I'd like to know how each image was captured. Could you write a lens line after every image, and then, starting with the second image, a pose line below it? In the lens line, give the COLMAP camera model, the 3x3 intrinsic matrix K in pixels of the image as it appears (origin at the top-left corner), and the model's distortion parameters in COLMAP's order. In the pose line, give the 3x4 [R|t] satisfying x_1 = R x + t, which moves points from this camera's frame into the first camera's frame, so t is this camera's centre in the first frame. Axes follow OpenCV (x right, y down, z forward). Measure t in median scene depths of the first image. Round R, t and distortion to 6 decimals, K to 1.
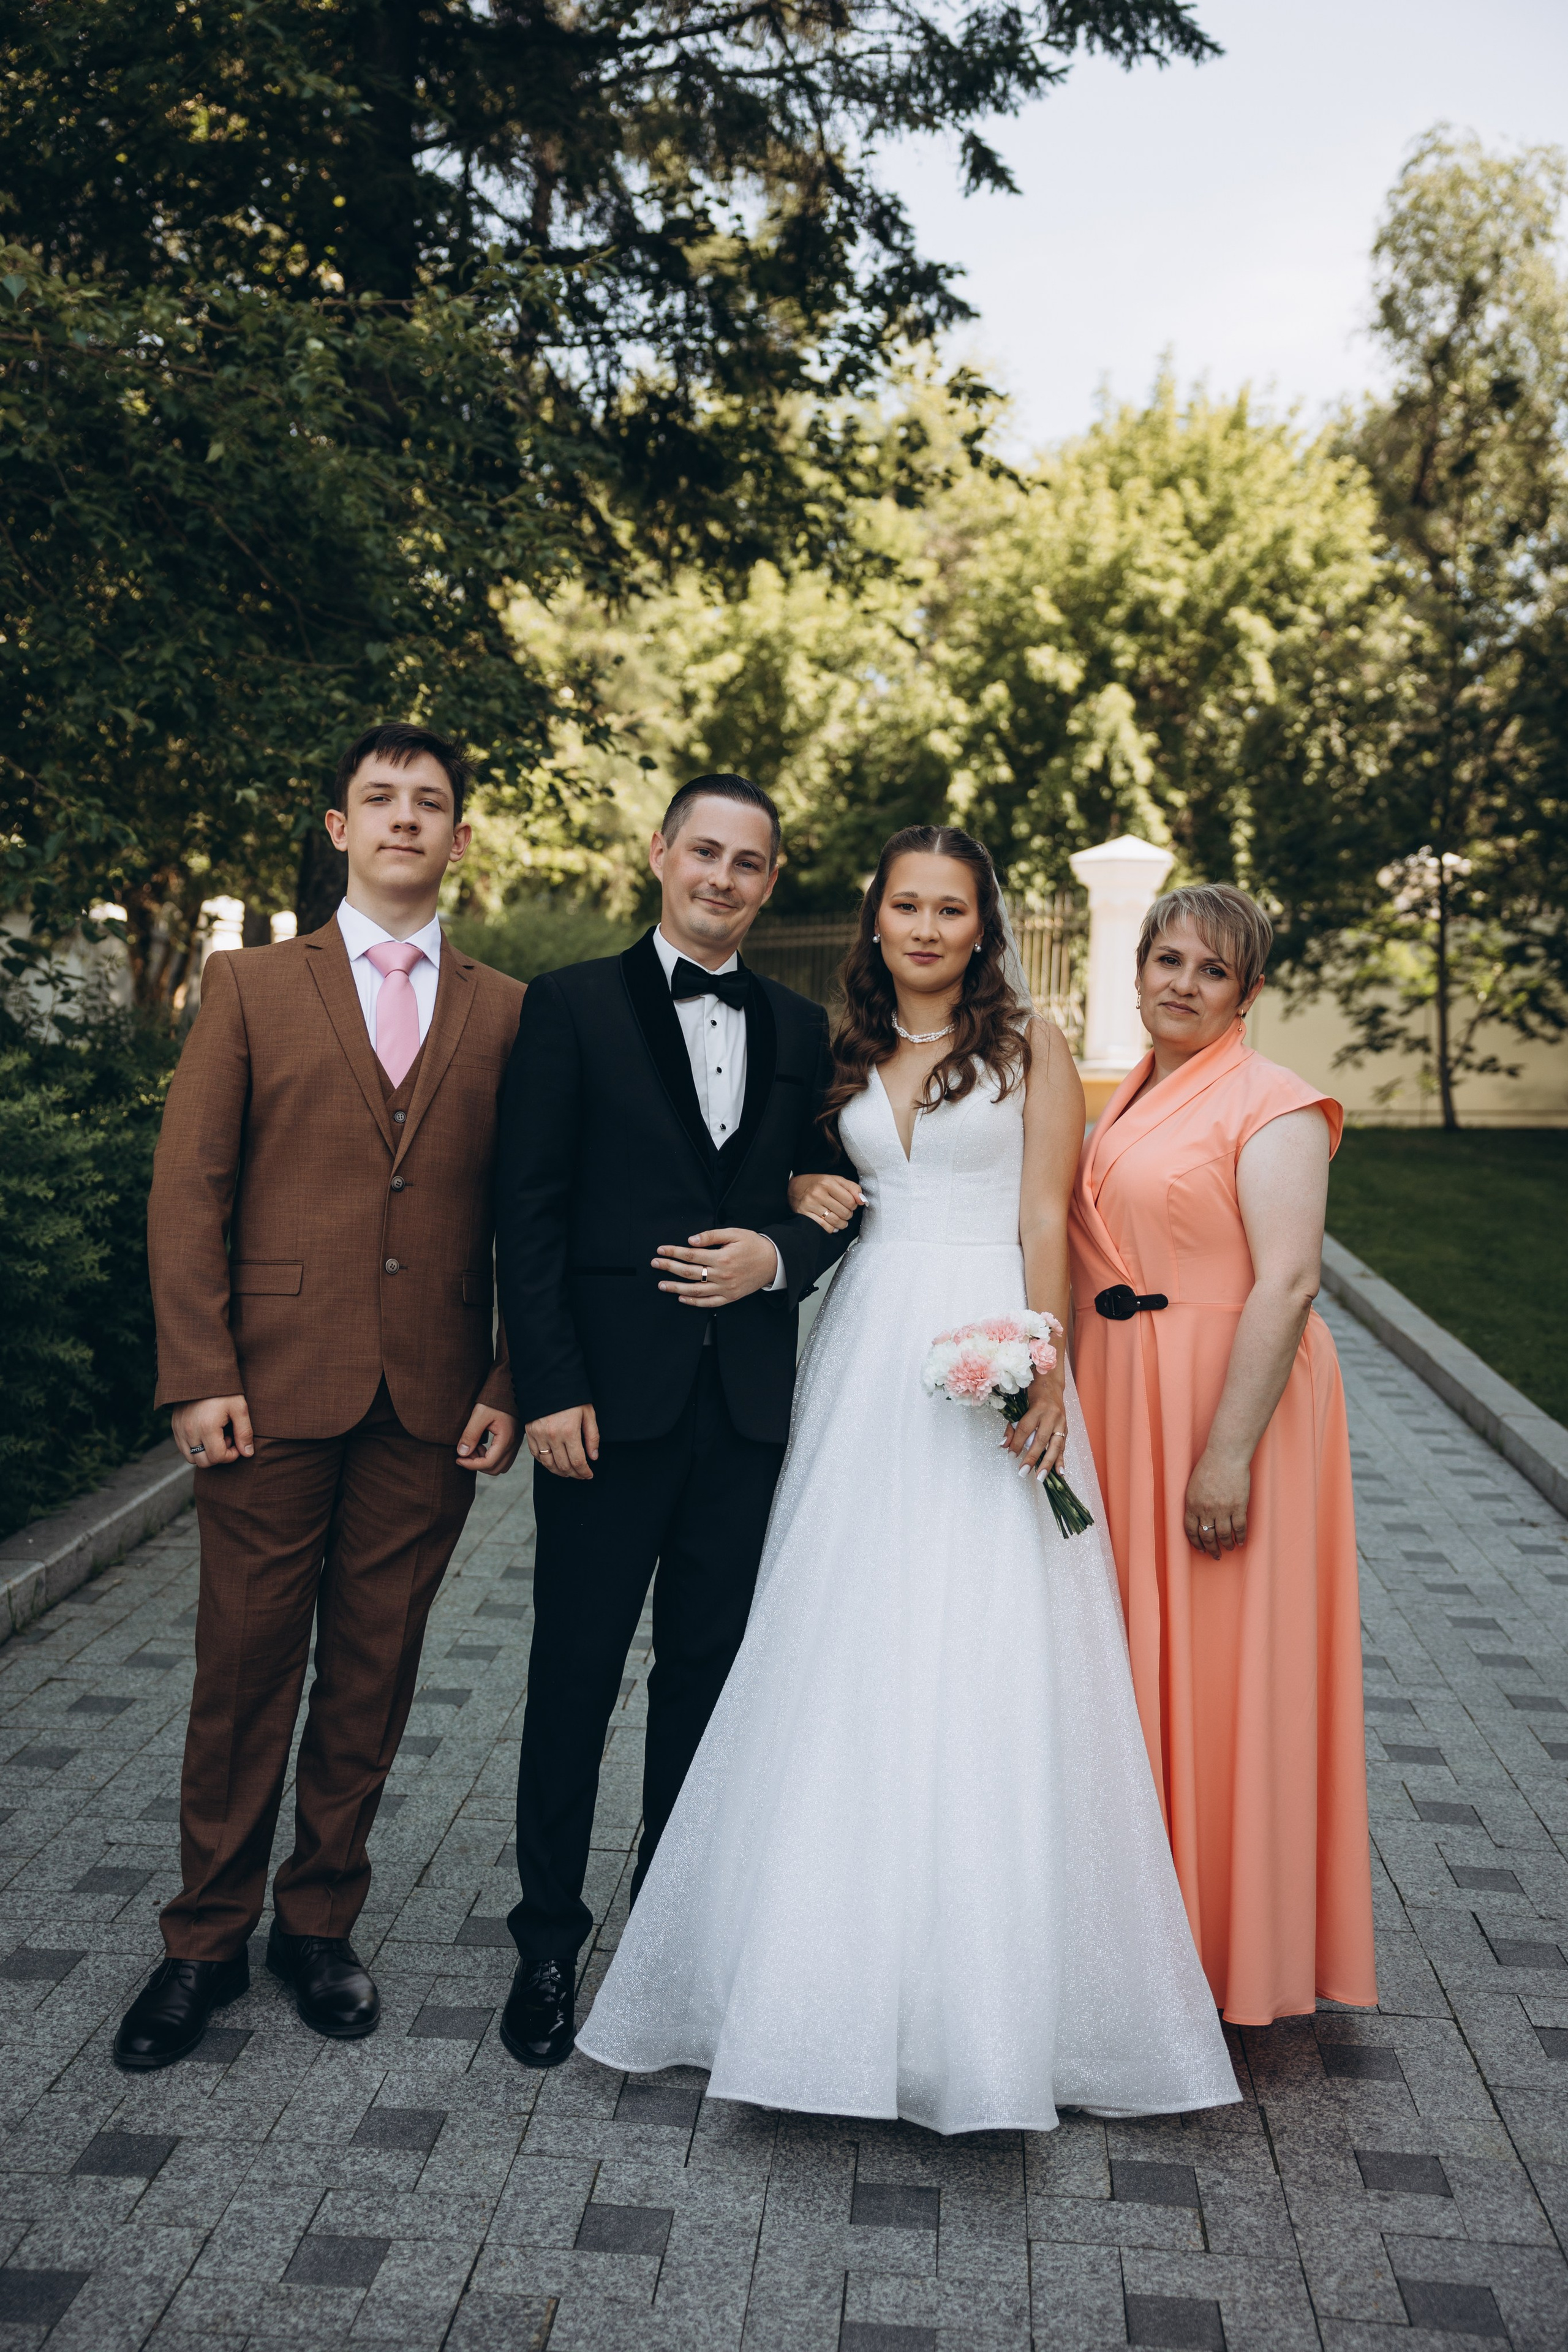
lens RADIAL K [[2581.7, 0, 755.7], [0, 2581.7, 1223.0], [0, 0, 1]] dist [0.115478, 0.000000]
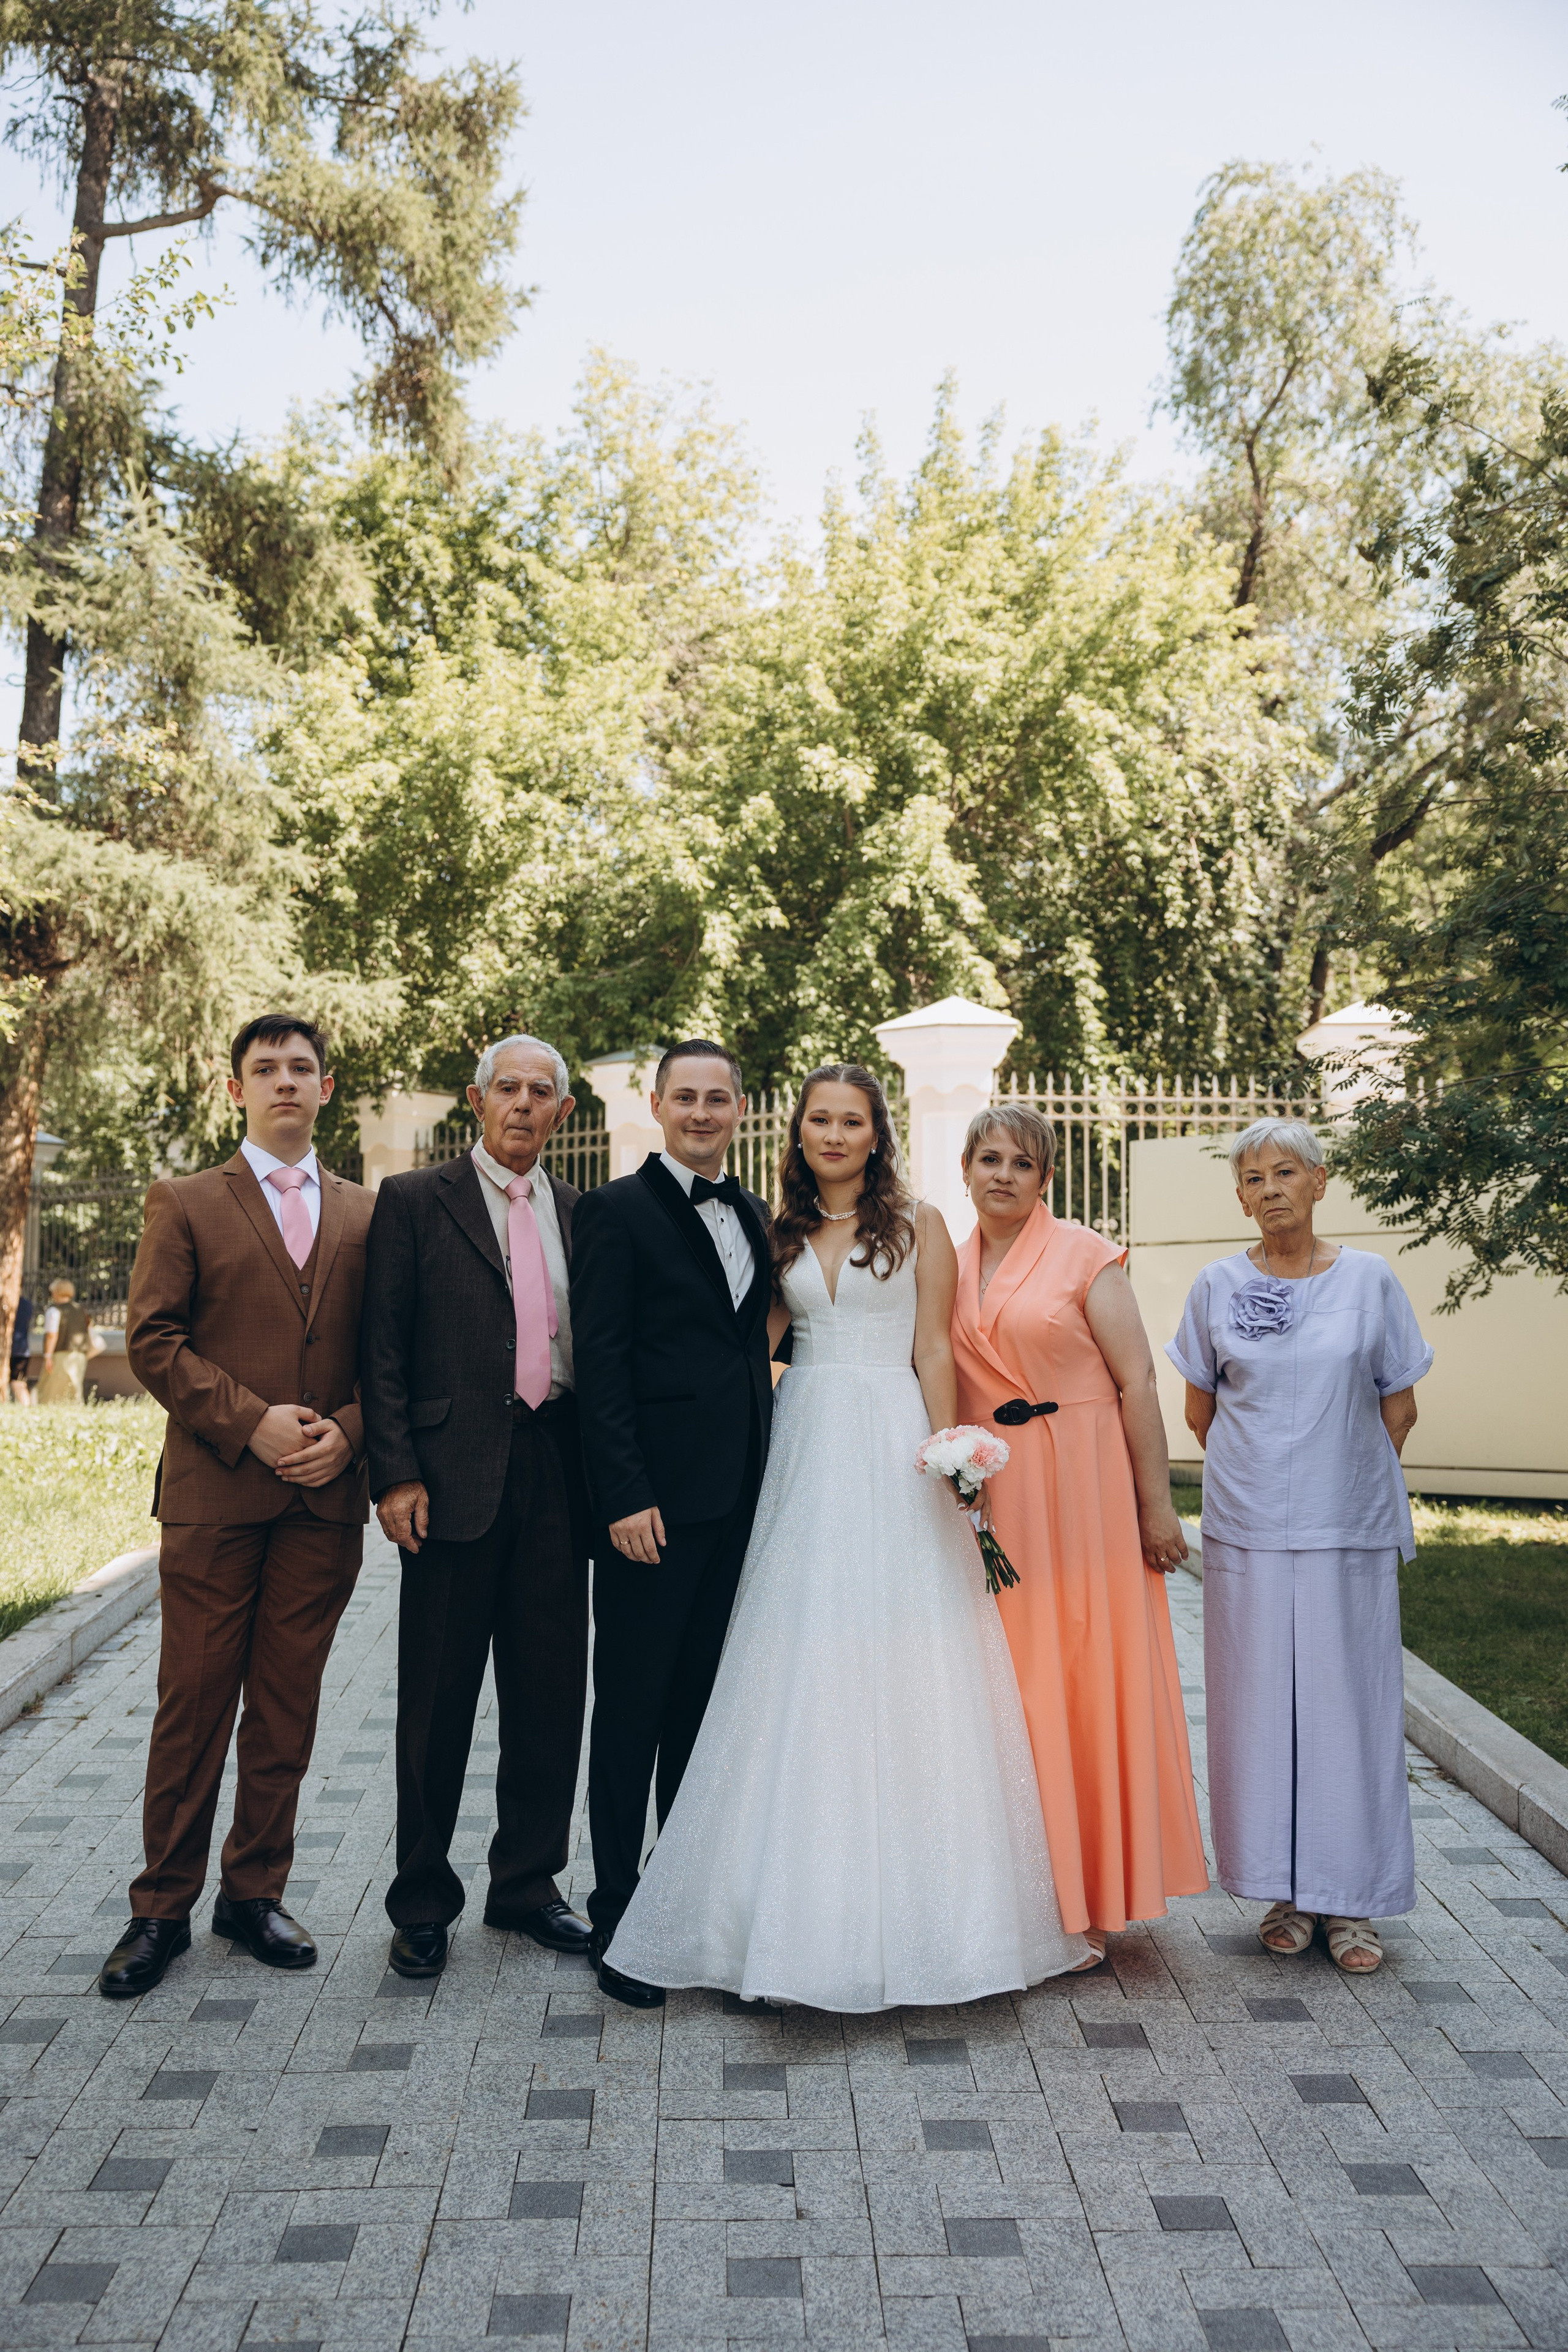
lens RADIAL K [[2541.5, 0, 776.4], [0, 2541.5, 1177.7], [0, 0, 1]] dist [0.212443, 0.000000]
pose [[0.994004, -0.036373, 0.103113, 0.020235], [0.045807, 0.994828, -0.090657, -0.036827], [-0.099283, 0.094837, 0.990530, 0.300760]]
